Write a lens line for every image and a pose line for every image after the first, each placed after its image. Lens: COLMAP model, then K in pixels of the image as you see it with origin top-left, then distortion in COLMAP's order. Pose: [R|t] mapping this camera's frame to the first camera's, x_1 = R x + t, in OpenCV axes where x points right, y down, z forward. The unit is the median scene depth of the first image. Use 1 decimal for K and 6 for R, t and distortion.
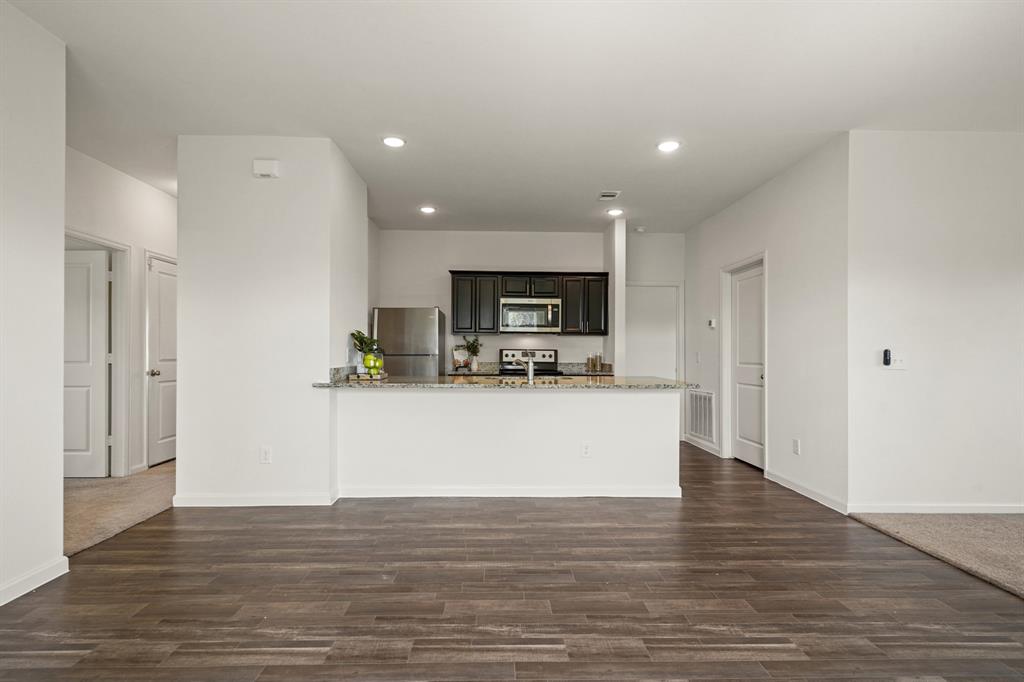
lens RADIAL K [[499.5, 0, 506.8], [0, 499.5, 350.0], [0, 0, 1]] dist [0.003516, 0.000296]
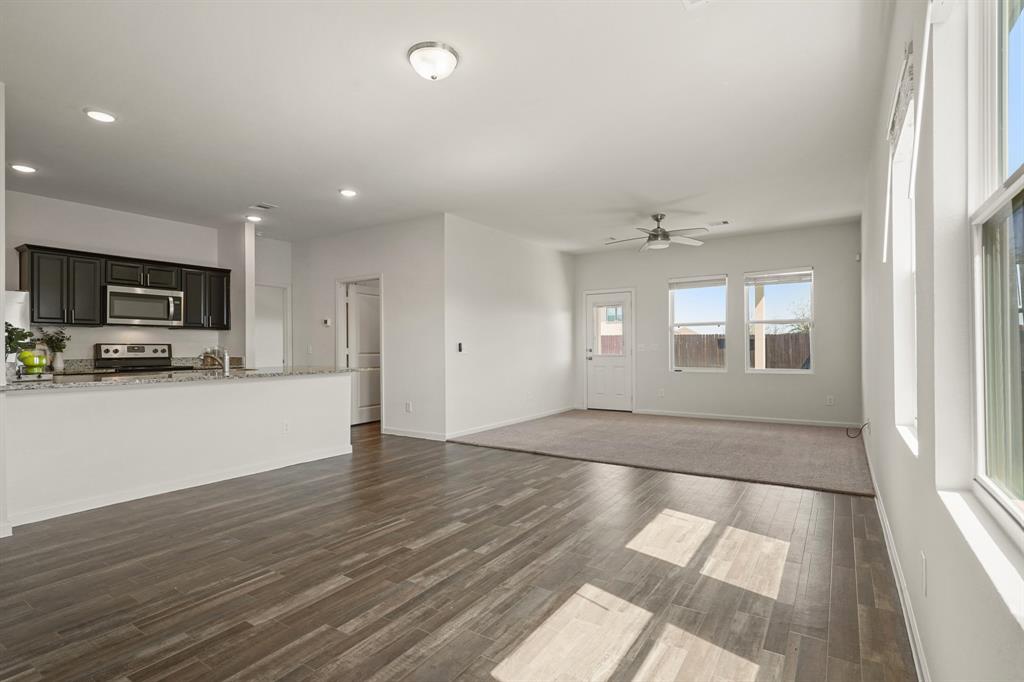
lens RADIAL K [[503.8, 0, 510.2], [0, 503.8, 344.6], [0, 0, 1]] dist [0.000090, 0.000008]
pose [[0.566470, -0.005243, 0.824066, -0.364336], [0.004415, 0.999985, 0.003327, 0.000203], [-0.824071, 0.001754, 0.566484, -0.086392]]
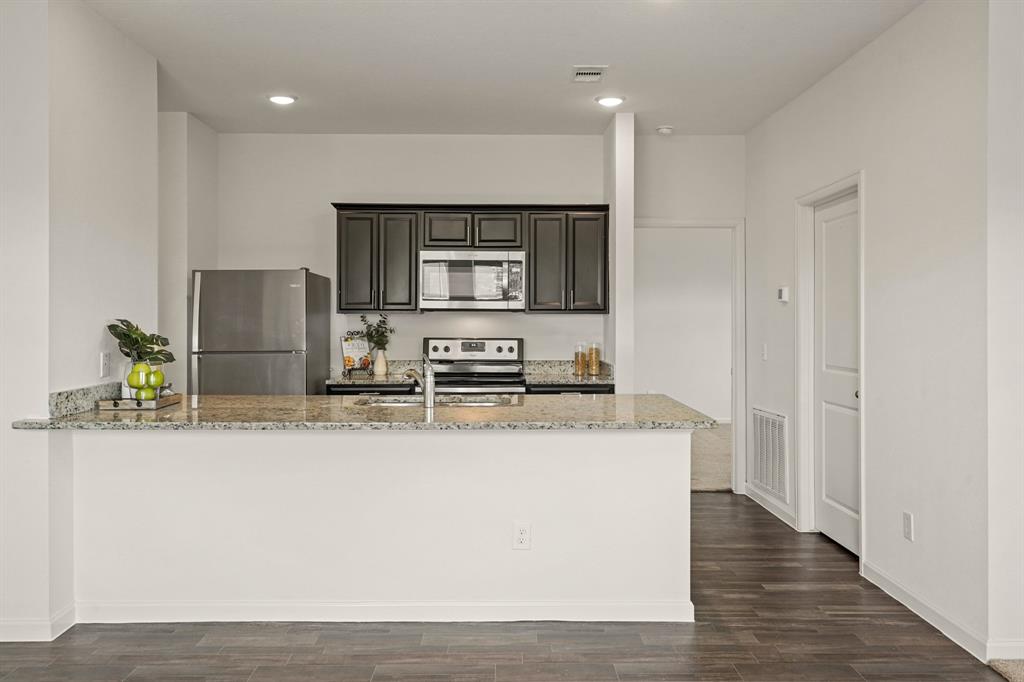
lens RADIAL K [[808.2, 0, 506.9], [0, 808.2, 317.7], [0, 0, 1]] dist [0.000349, 0.001428]
pose [[0.999891, -0.004677, -0.014017, 0.107262], [0.004722, 0.999984, 0.003142, -0.030992], [0.014002, -0.003208, 0.999897, 0.071610]]
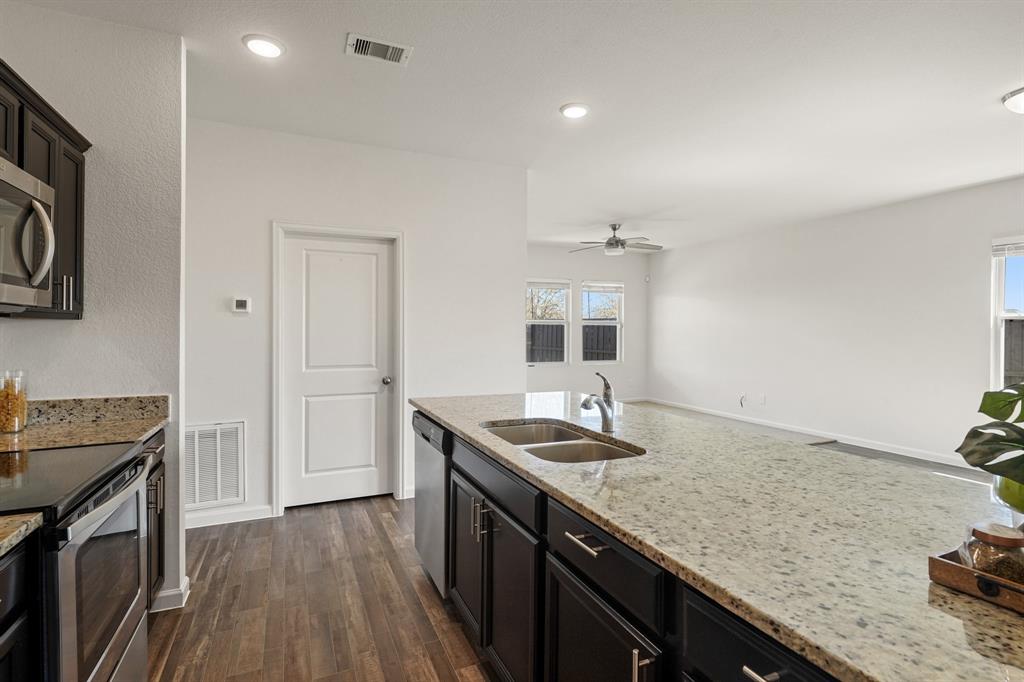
lens RADIAL K [[495.8, 0, 512.0], [0, 495.8, 341.0], [0, 0, 1]] dist [0.000483, 0.000222]
pose [[-0.385720, -0.029754, 0.922136, -0.266602], [-0.013540, 0.999555, 0.026589, -0.030682], [-0.922517, -0.002230, -0.385951, 0.929240]]
